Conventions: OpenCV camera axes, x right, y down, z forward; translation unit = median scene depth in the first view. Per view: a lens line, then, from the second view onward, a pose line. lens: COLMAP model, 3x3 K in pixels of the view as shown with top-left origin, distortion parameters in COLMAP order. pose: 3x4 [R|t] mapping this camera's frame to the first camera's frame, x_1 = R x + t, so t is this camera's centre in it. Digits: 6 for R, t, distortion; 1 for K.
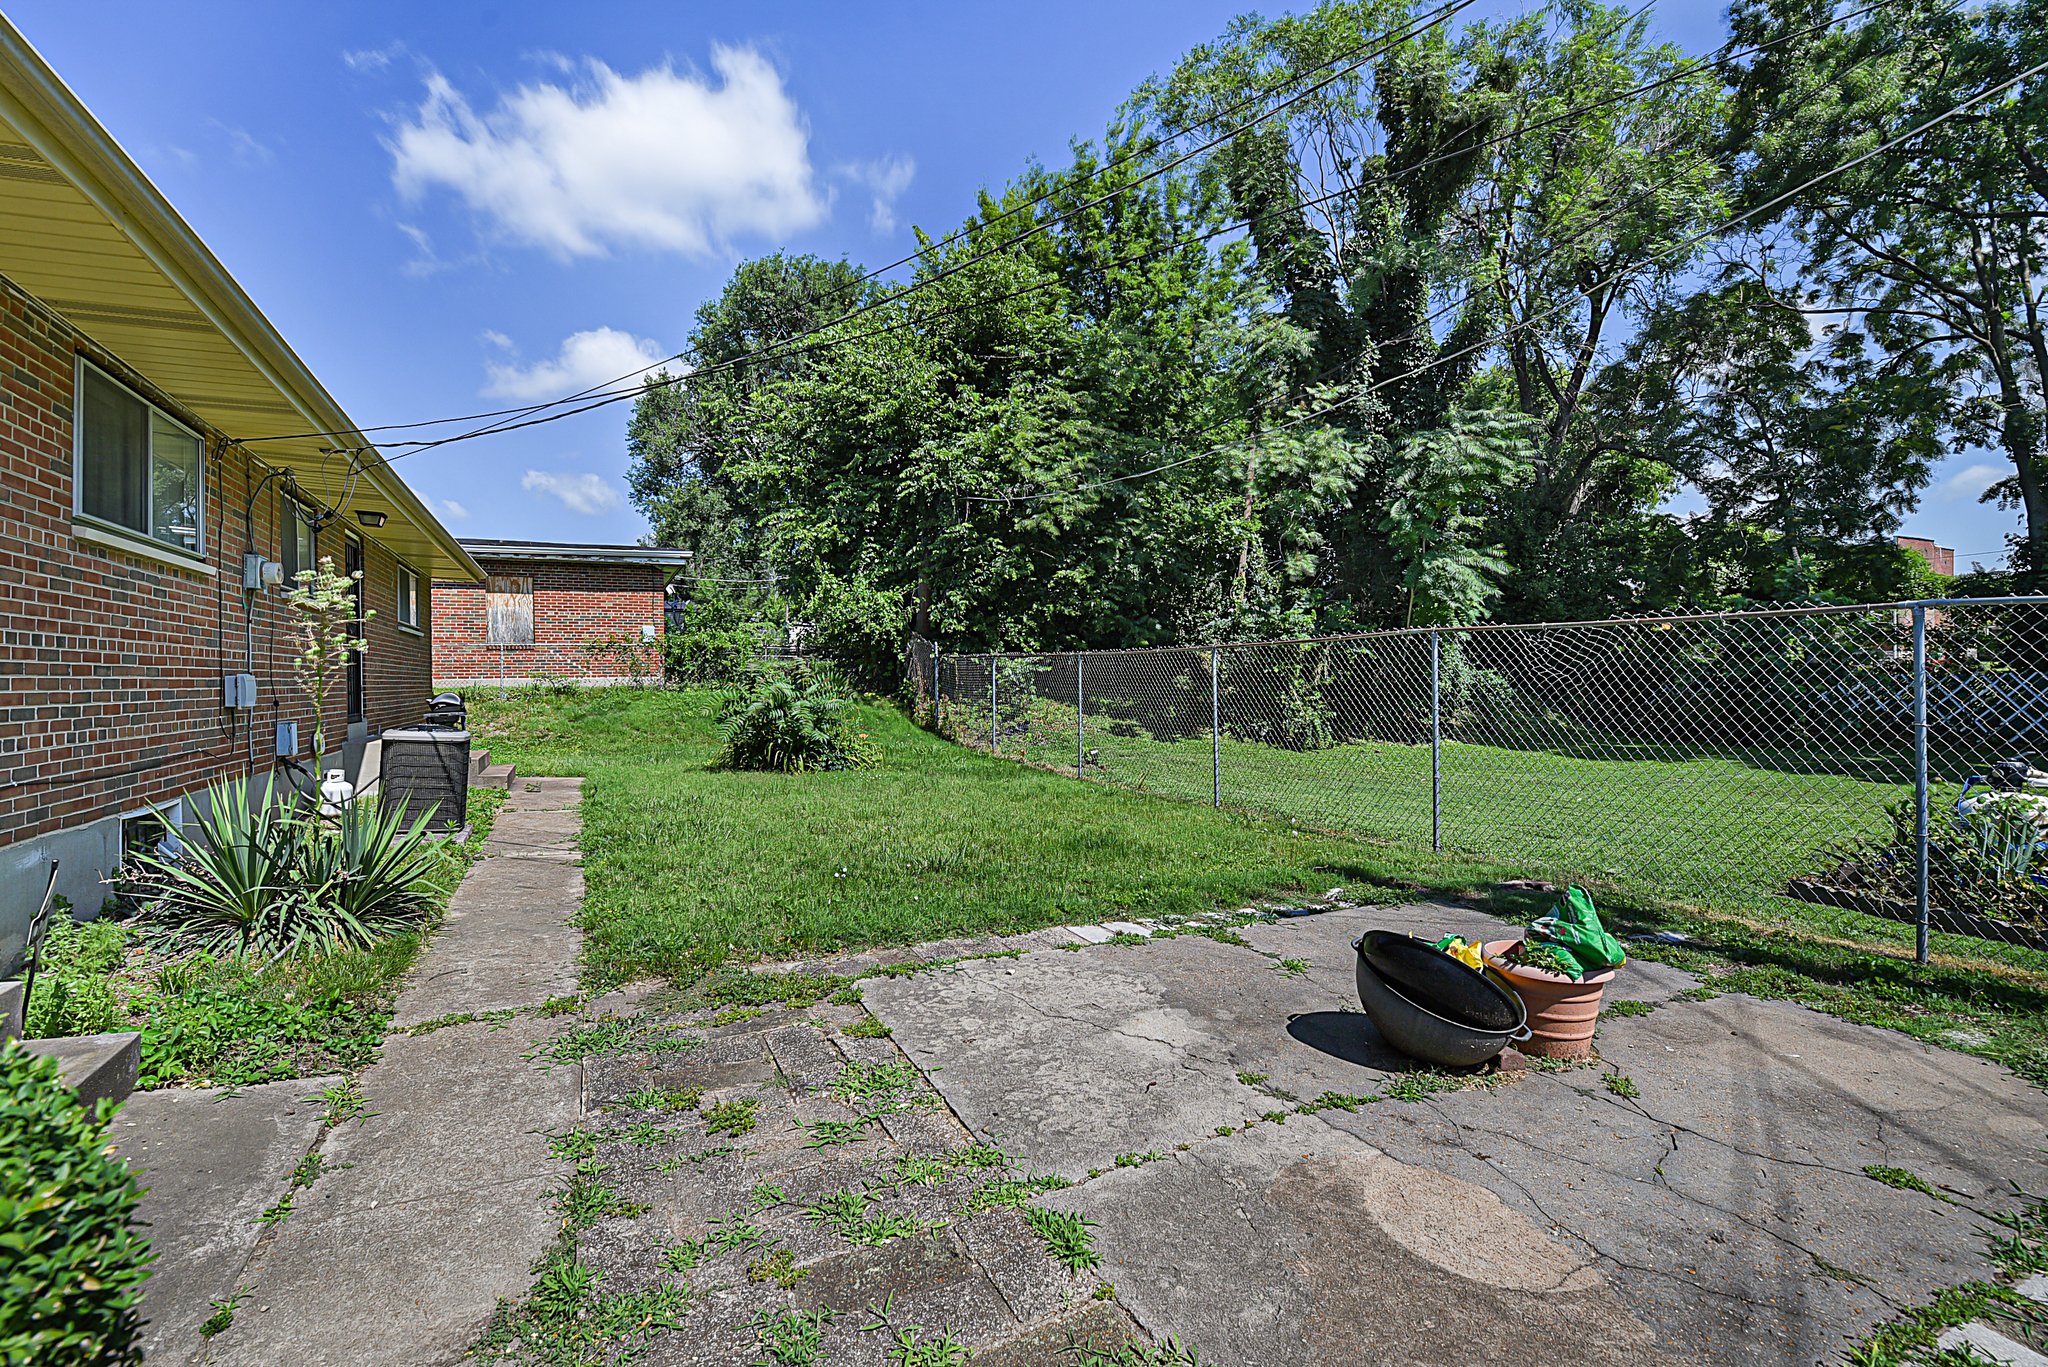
lens RADIAL K [[903.5, 0, 1013.5], [0, 903.5, 680.5], [0, 0, 1]] dist [-0.011679, -0.005175]
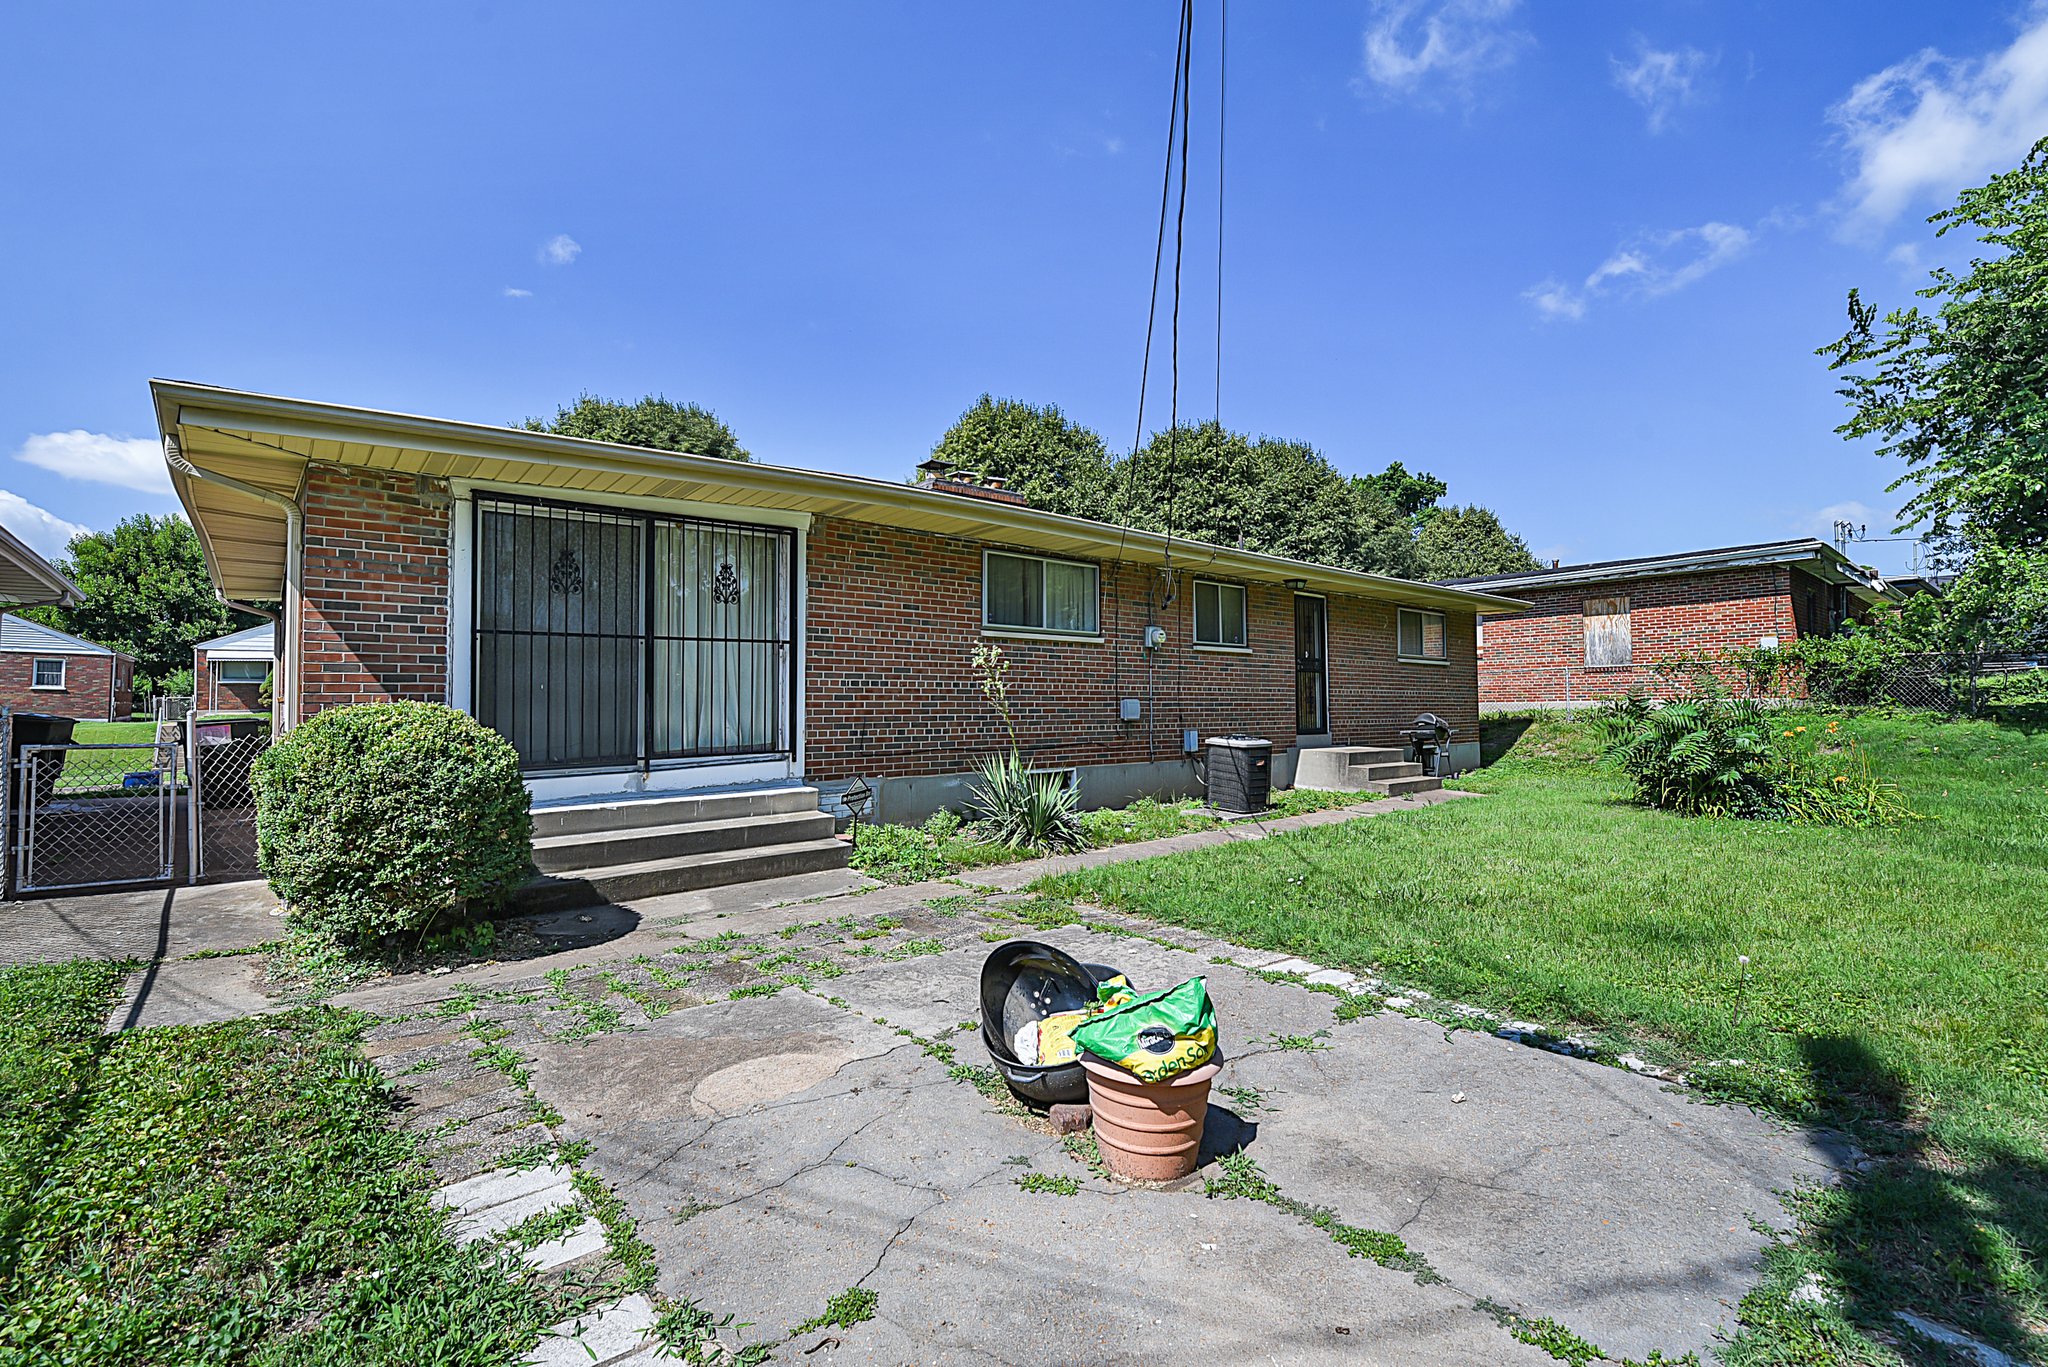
lens RADIAL K [[903.5, 0, 1015.8], [0, 903.5, 687.8], [0, 0, 1]] dist [-0.011679, -0.005175]
pose [[0.256606, -0.017708, -0.966354, 1.018993], [0.001571, 0.999838, -0.017905, 0.000346], [0.966515, 0.003077, 0.256592, 0.511005]]
